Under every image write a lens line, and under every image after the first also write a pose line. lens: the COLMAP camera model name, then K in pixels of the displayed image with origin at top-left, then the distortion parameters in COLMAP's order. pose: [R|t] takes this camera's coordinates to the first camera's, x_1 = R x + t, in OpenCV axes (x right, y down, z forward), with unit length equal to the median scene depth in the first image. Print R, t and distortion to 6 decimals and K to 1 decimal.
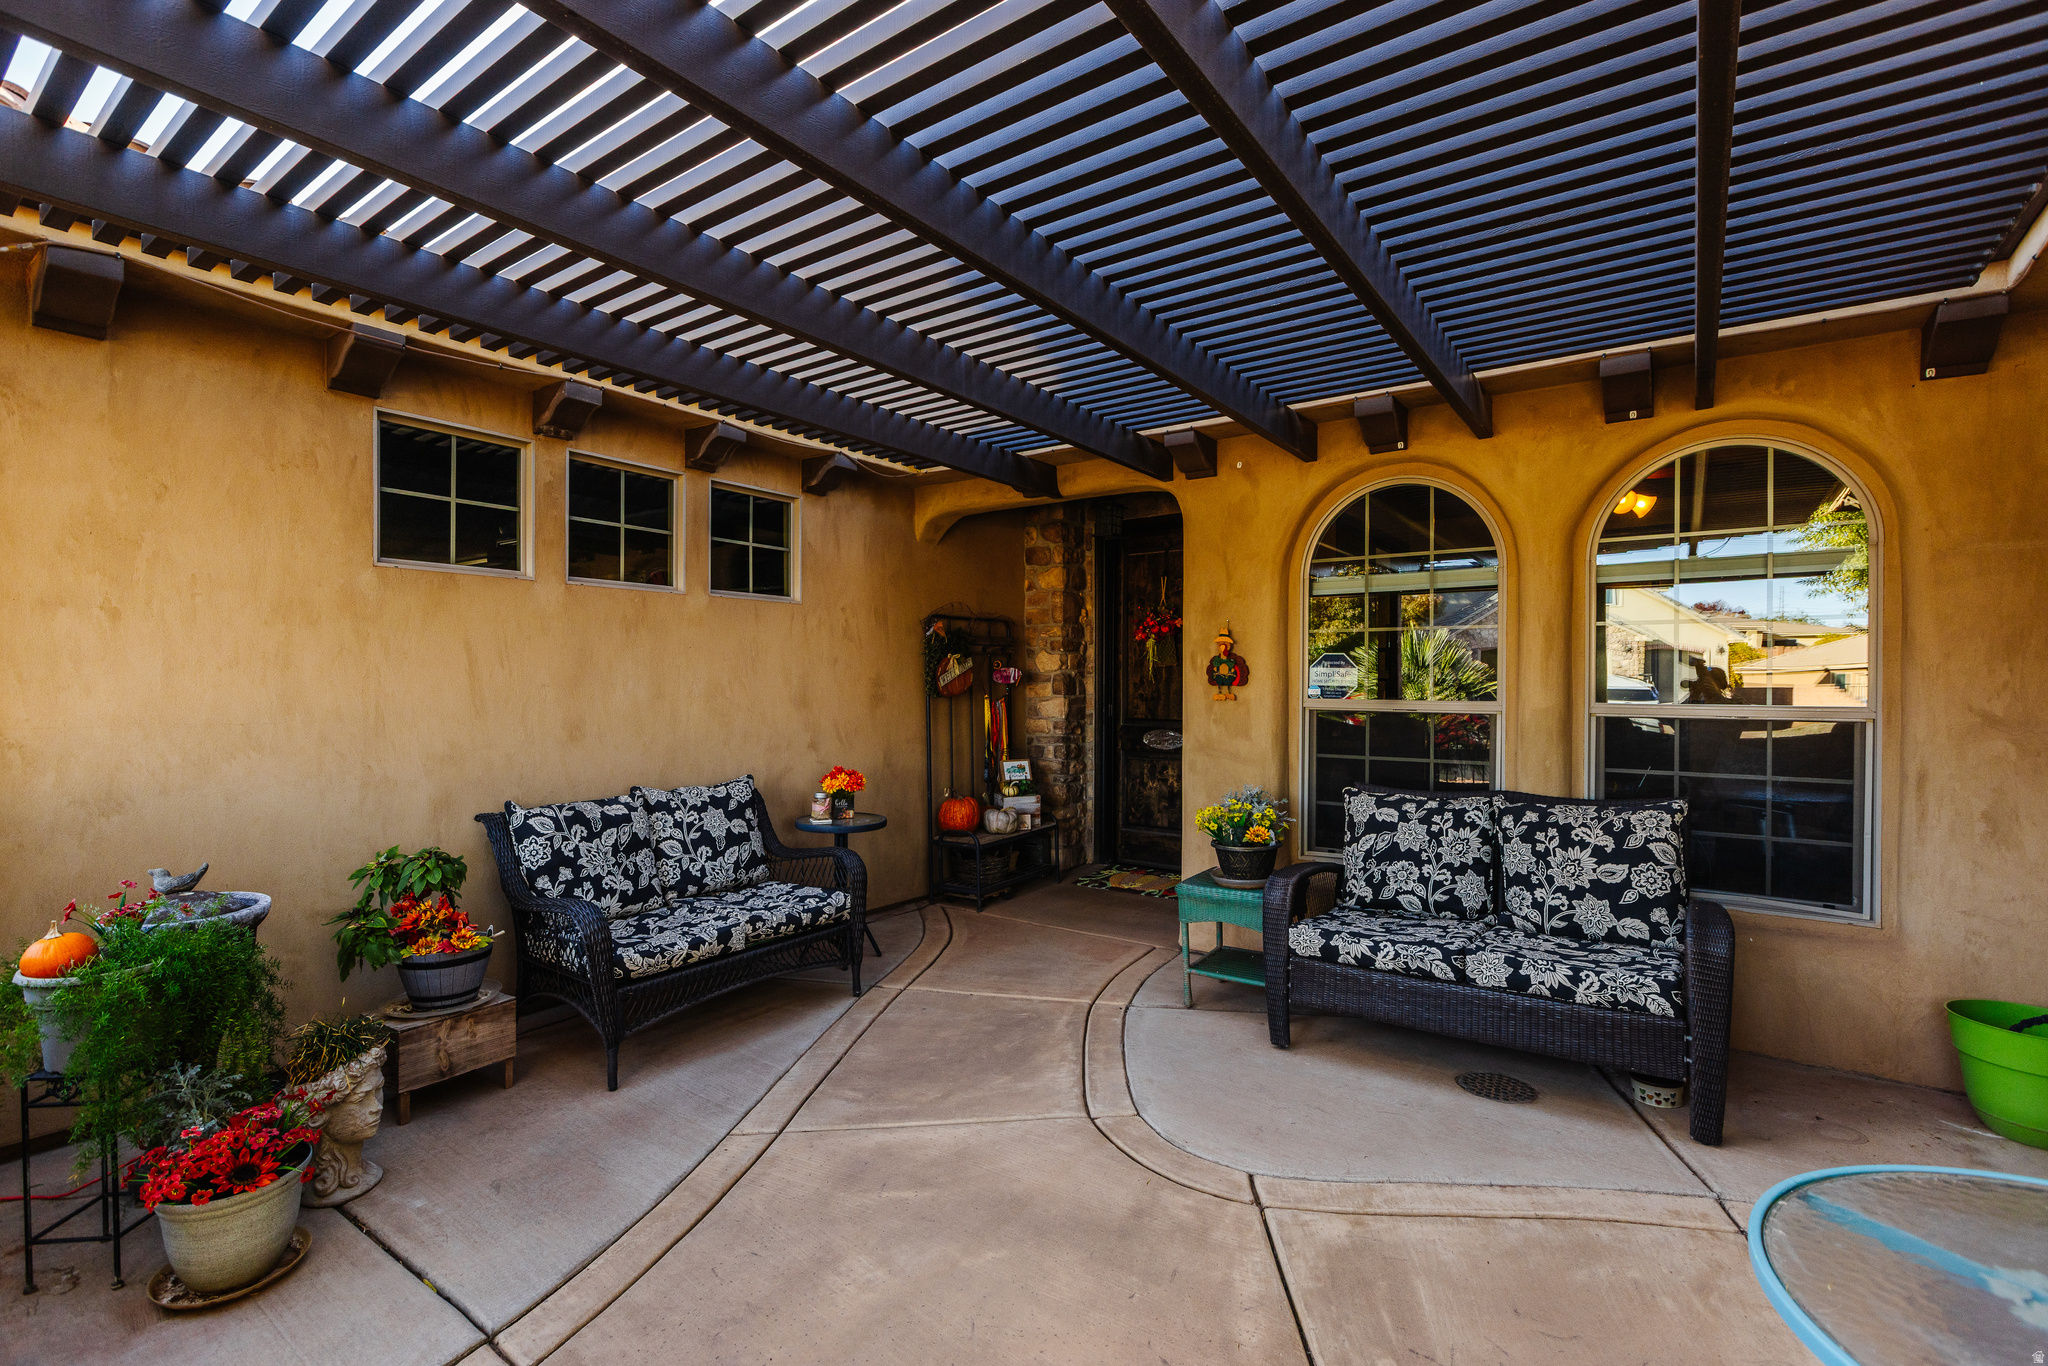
lens RADIAL K [[929.7, 0, 1010.9], [0, 929.7, 688.2], [0, 0, 1]] dist [0.001594, 0.000079]
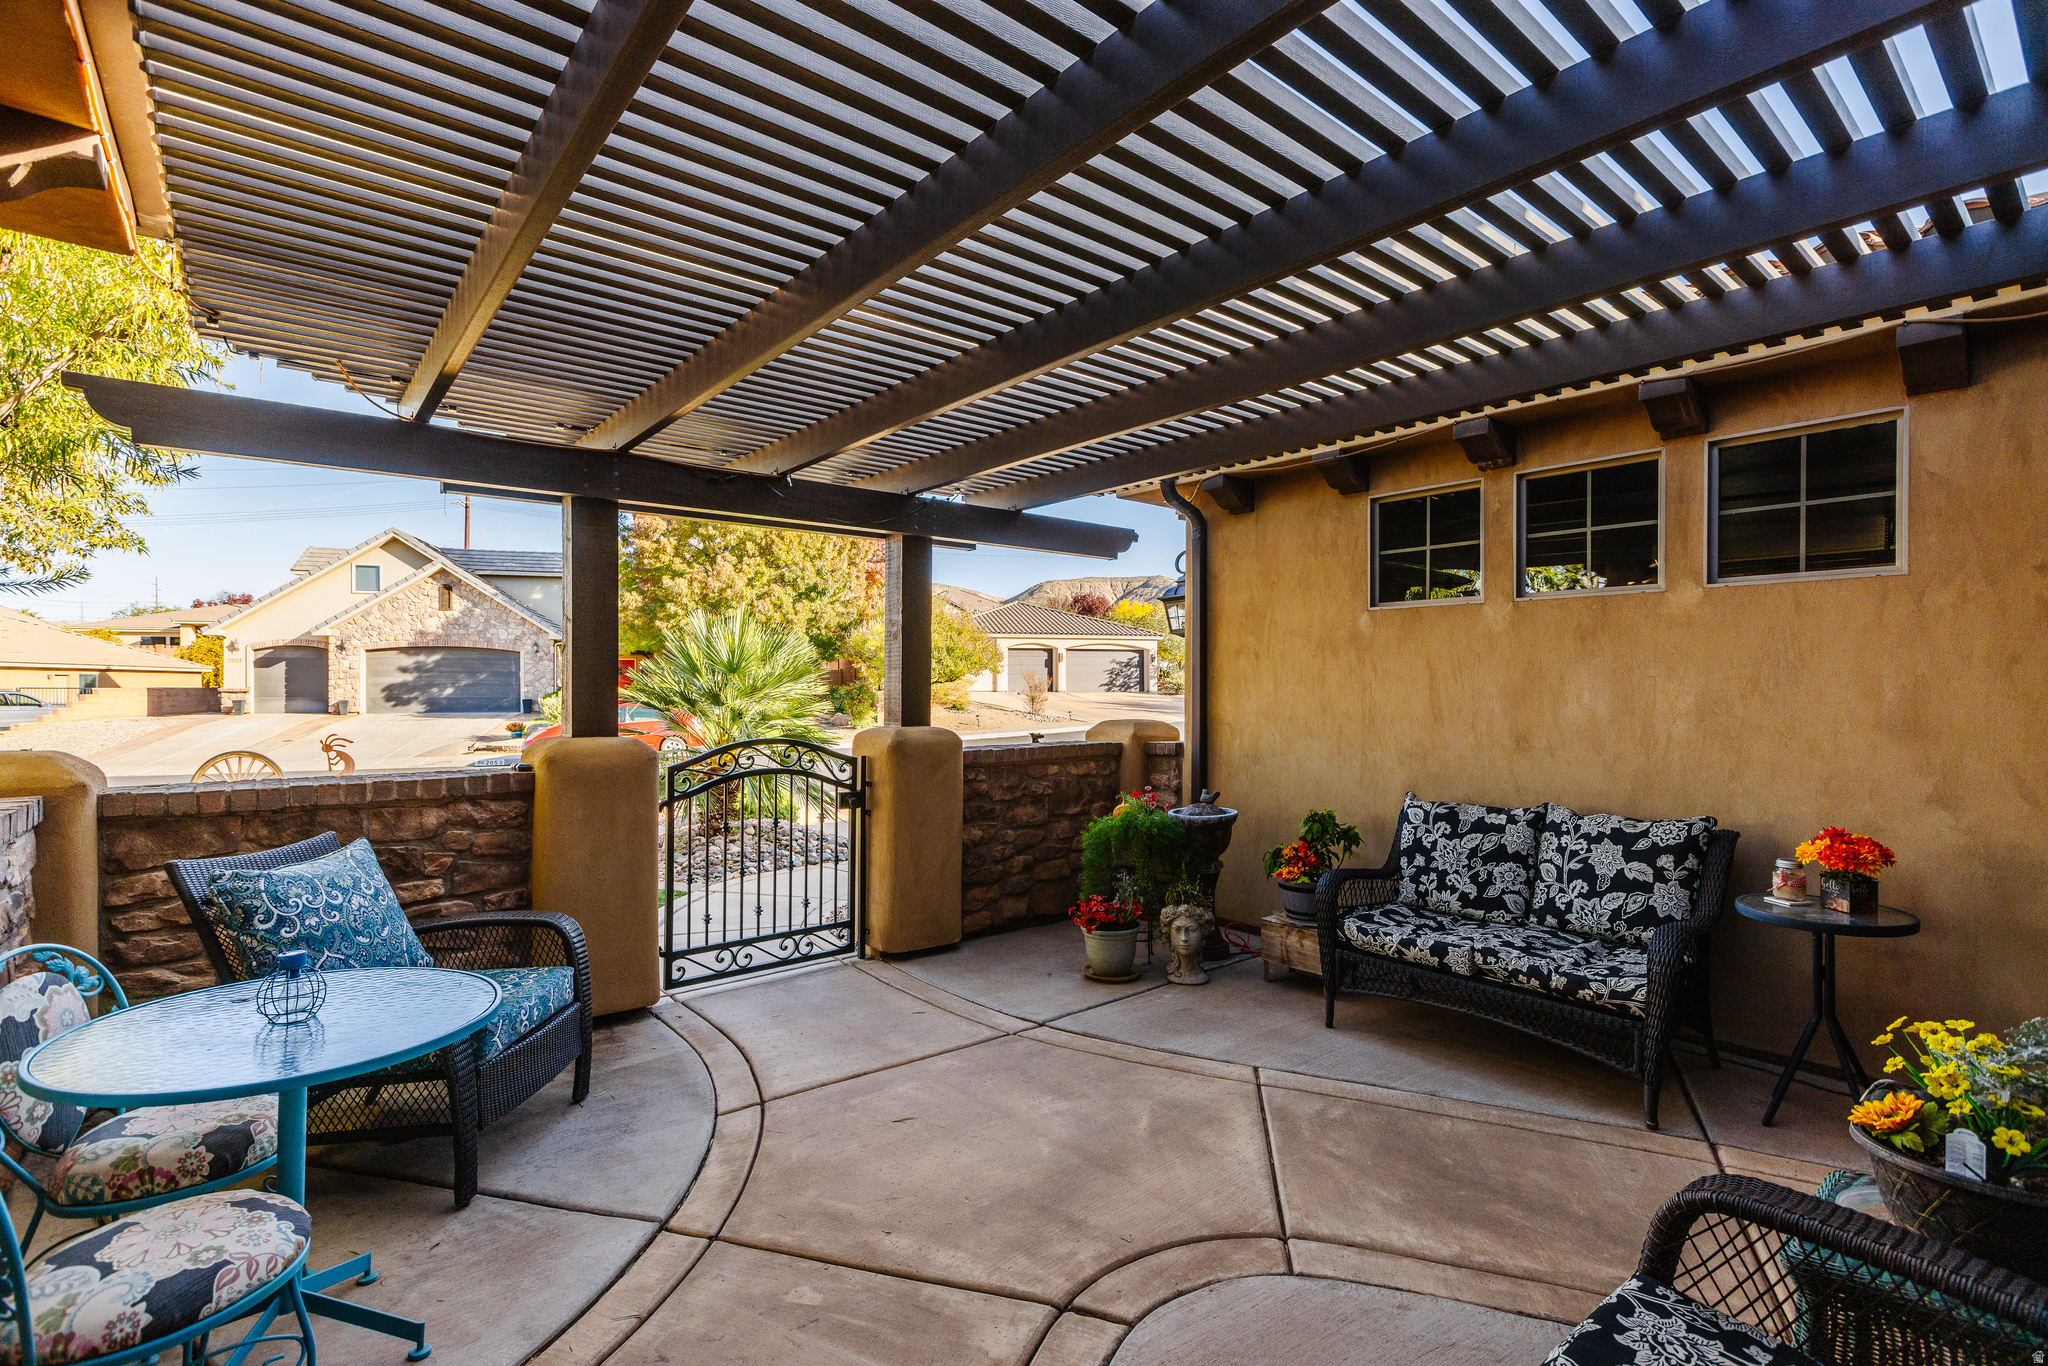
lens RADIAL K [[929.7, 0, 1011.8], [0, 929.7, 682.4], [0, 0, 1]] dist [0.001594, 0.000079]
pose [[-0.258389, -0.006606, -0.966018, 0.735302], [-0.008084, 0.999956, -0.004675, -0.011316], [0.966007, 0.006601, -0.258431, 0.772072]]
